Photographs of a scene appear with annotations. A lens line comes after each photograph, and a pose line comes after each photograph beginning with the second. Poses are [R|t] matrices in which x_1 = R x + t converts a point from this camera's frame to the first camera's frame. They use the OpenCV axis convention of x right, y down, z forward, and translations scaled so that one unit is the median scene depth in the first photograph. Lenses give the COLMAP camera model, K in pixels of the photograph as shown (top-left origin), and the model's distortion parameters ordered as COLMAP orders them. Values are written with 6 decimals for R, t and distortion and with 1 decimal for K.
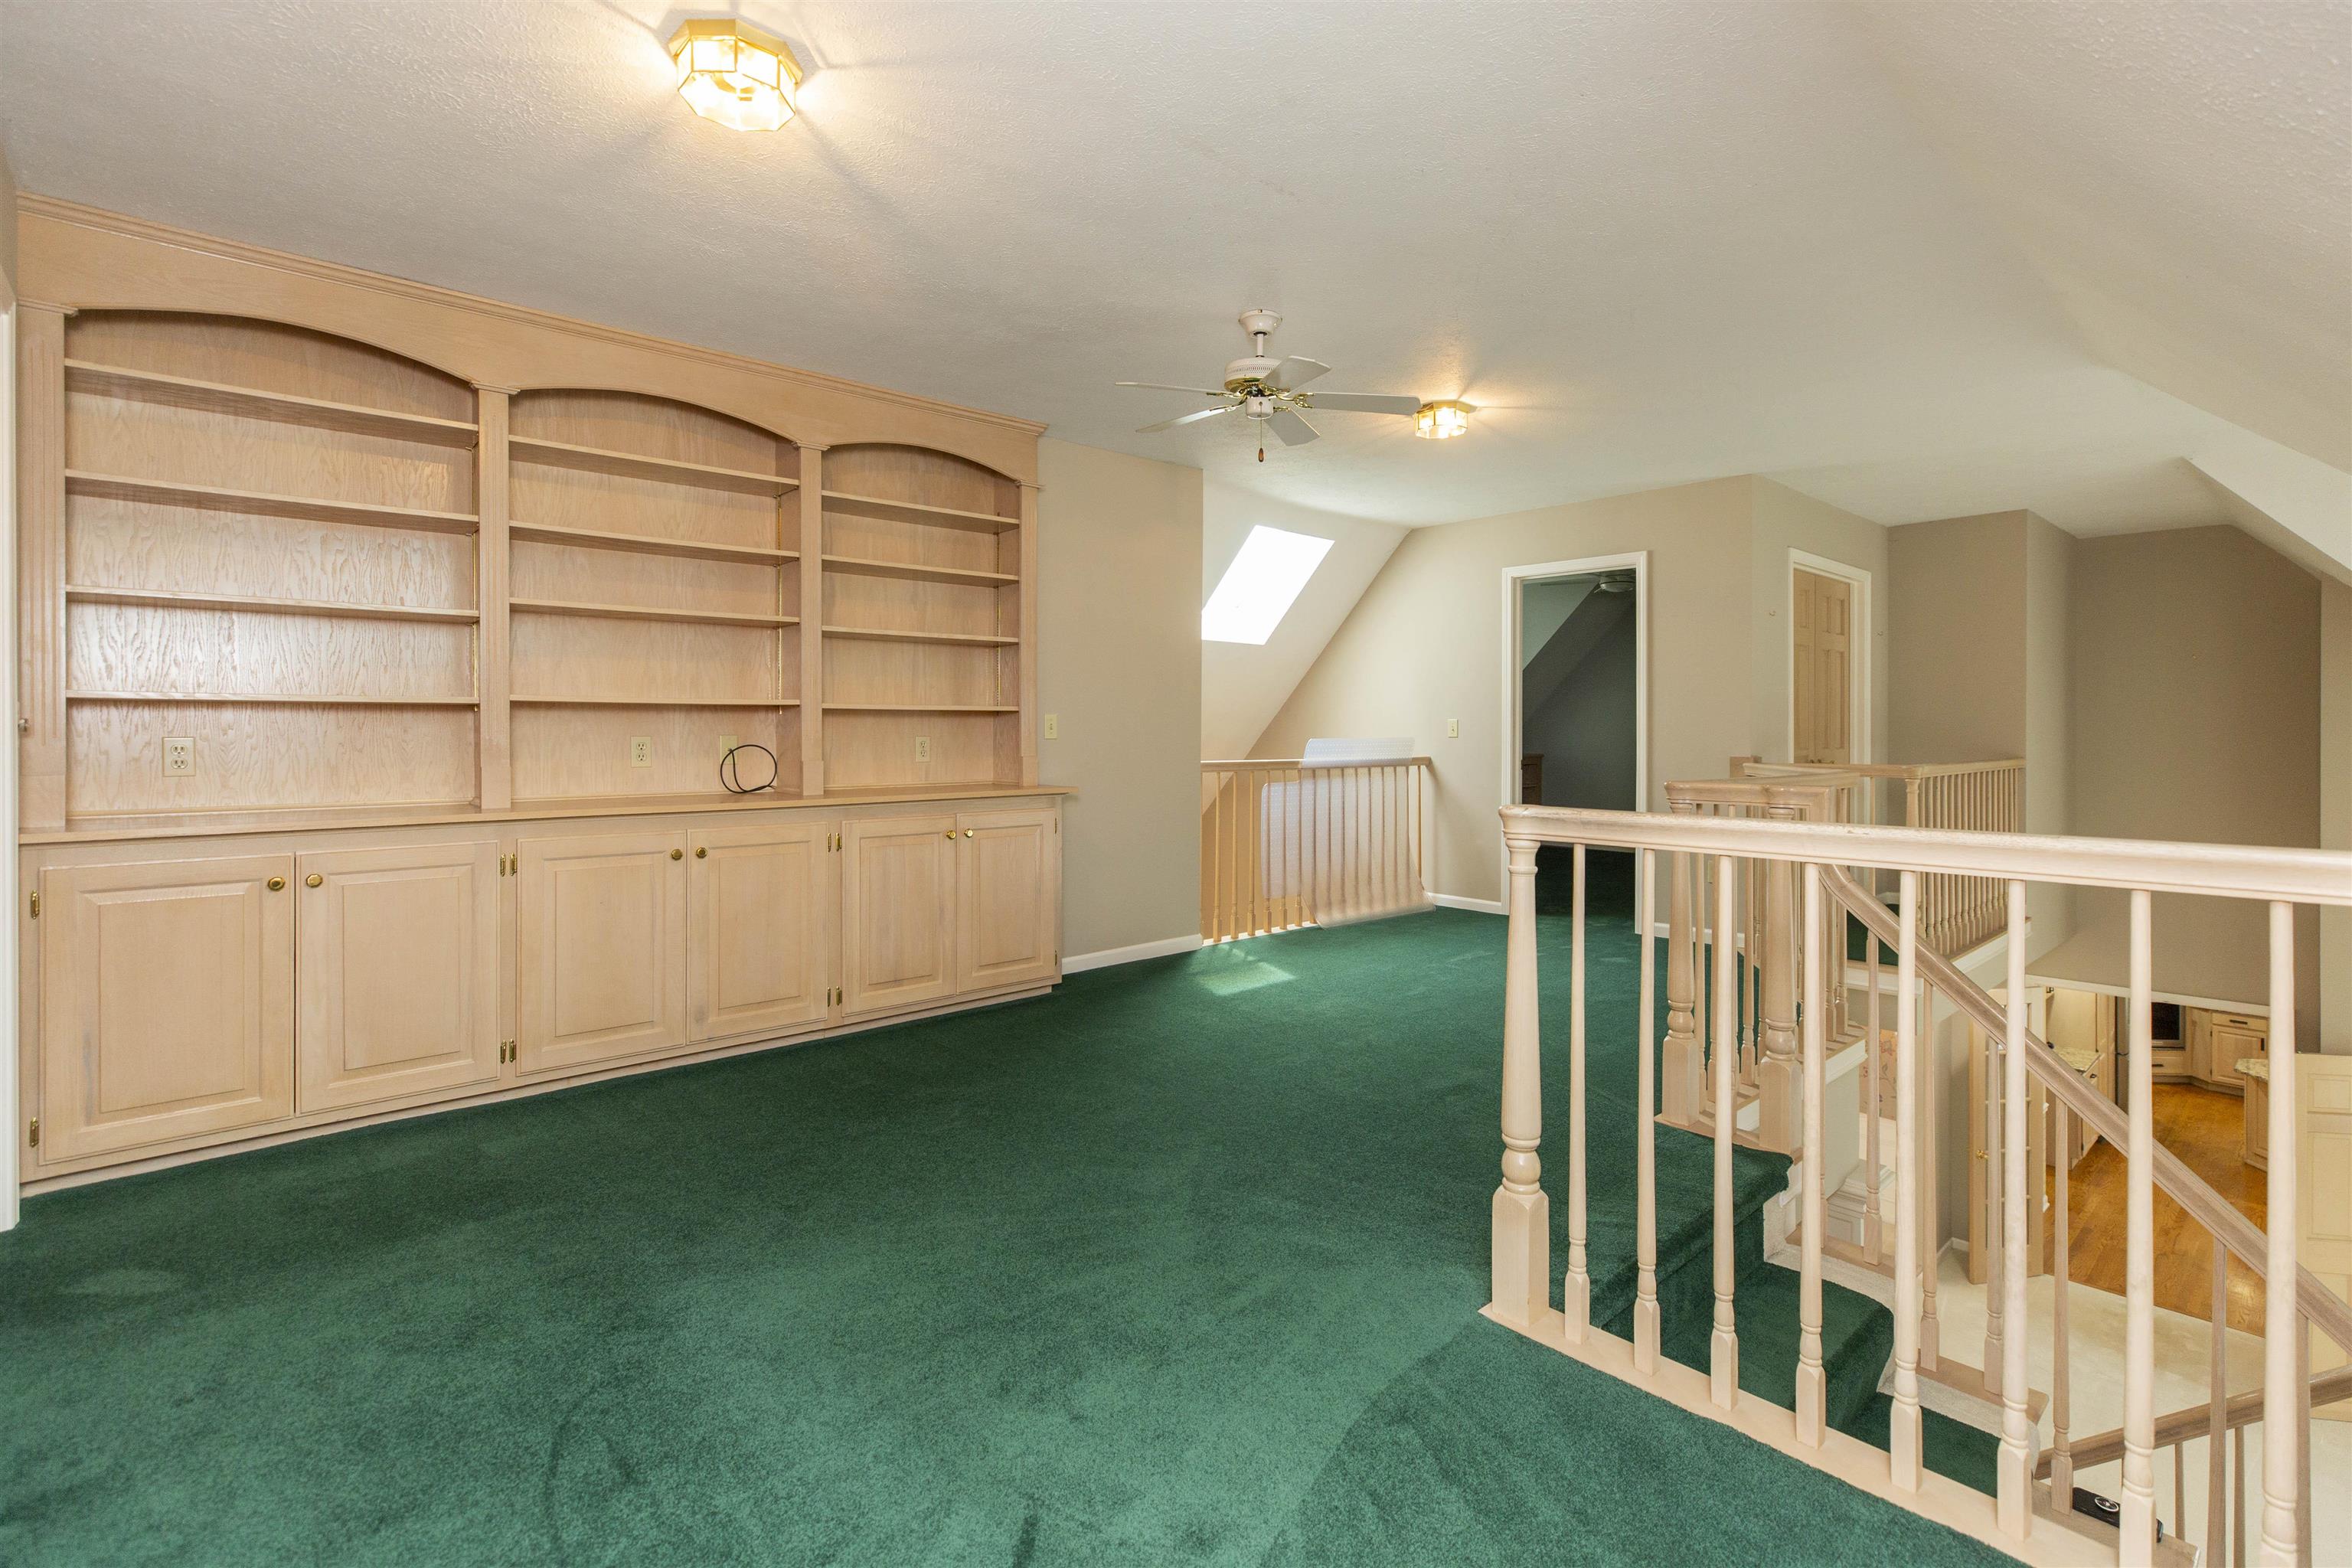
lens RADIAL K [[1069.3, 0, 1142.6], [0, 1069.3, 737.4], [0, 0, 1]] dist [0.005035, -0.000921]
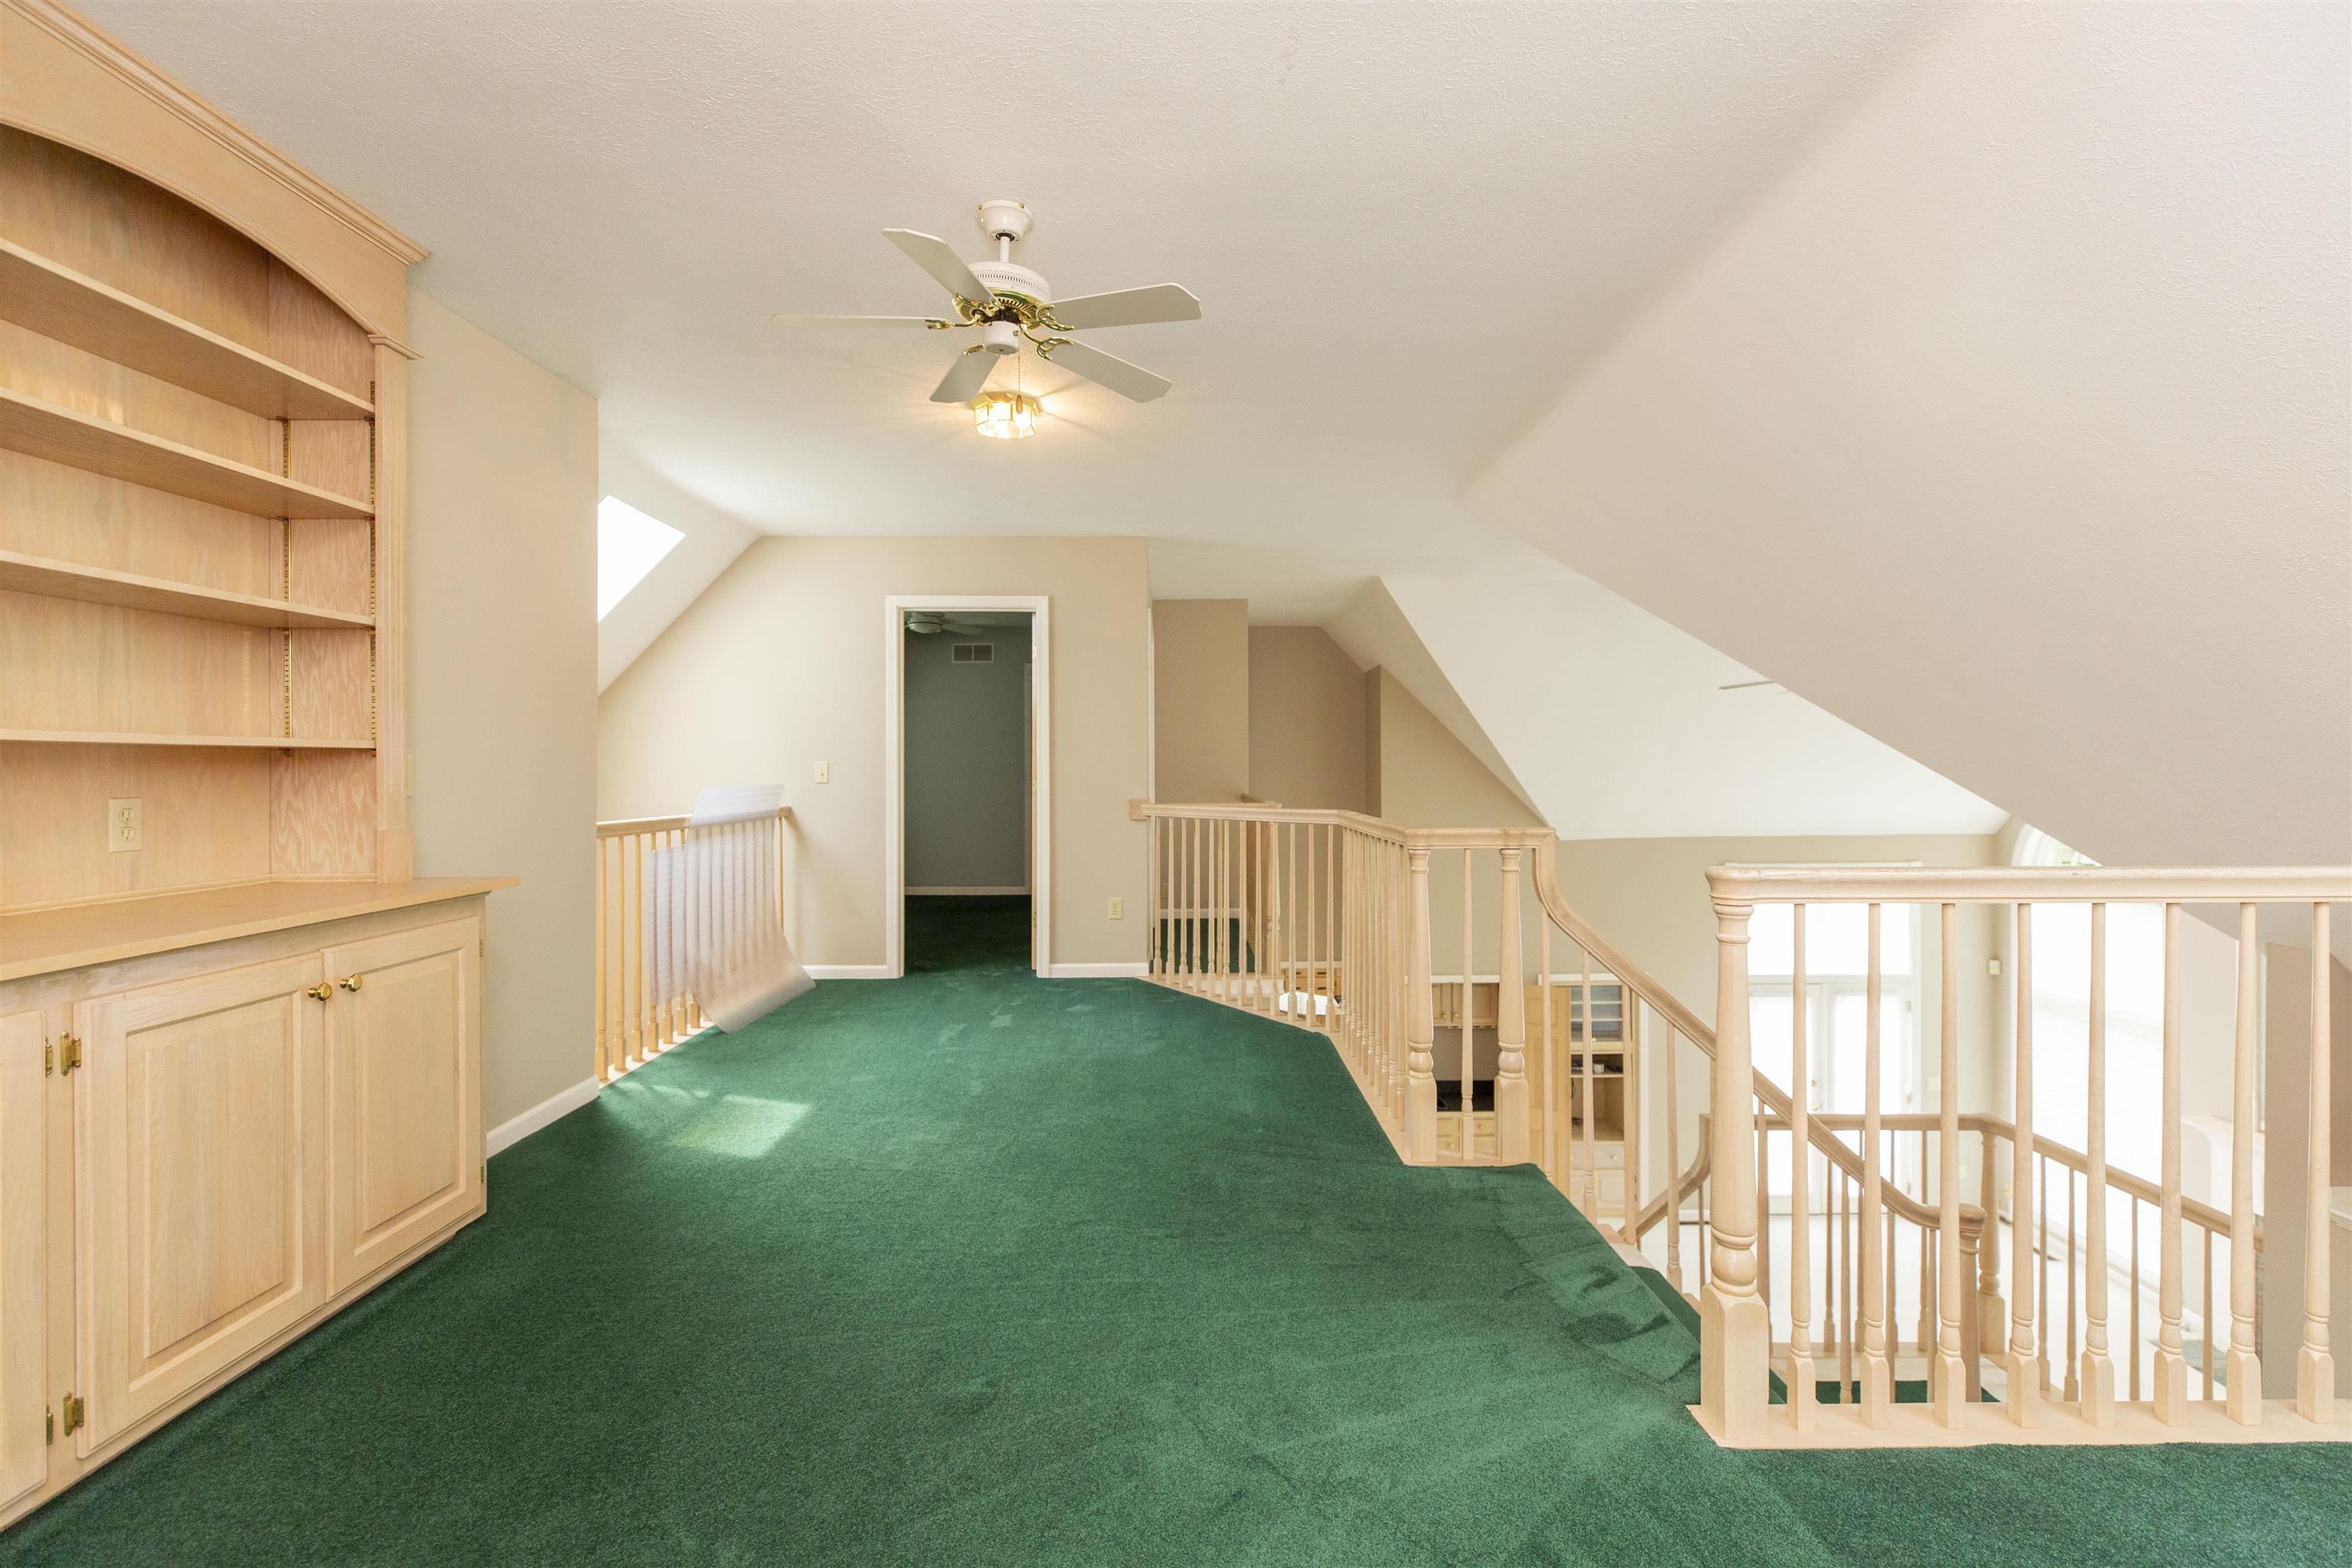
lens RADIAL K [[1069.3, 0, 1167.7], [0, 1069.3, 770.1], [0, 0, 1]] dist [0.005035, -0.000921]
pose [[0.648463, -0.002234, 0.761243, -0.271689], [0.008134, 0.999959, -0.003994, -0.007162], [-0.761203, 0.008782, 0.648454, 0.323691]]
